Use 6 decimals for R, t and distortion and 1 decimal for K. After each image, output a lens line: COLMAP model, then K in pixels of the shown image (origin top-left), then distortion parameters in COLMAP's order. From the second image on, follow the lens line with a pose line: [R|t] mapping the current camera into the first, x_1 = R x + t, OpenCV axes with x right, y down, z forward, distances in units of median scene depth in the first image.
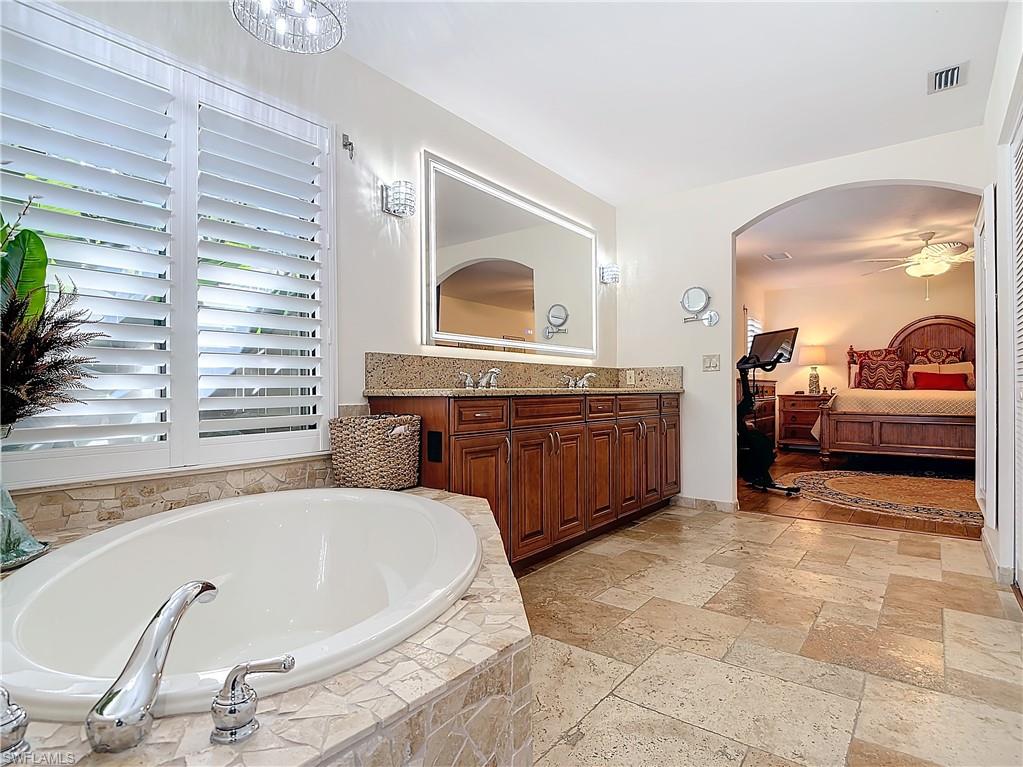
lens RADIAL K [[547.5, 0, 513.2], [0, 547.5, 389.4], [0, 0, 1]] dist [0.039993, -0.039919]
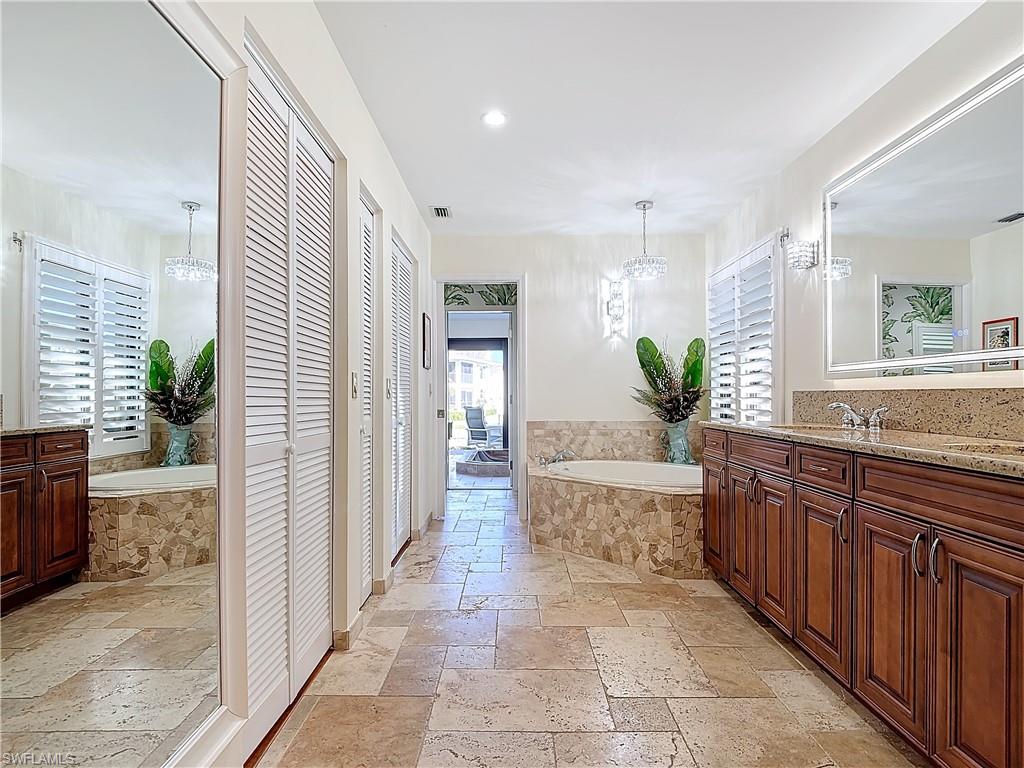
lens RADIAL K [[548.0, 0, 513.7], [0, 548.0, 389.9], [0, 0, 1]] dist [0.039993, -0.039919]
pose [[-0.792109, -0.006418, -0.610346, 1.082784], [0.000746, 0.999934, -0.011483, -0.060774], [0.610379, -0.009551, -0.792052, 1.720077]]
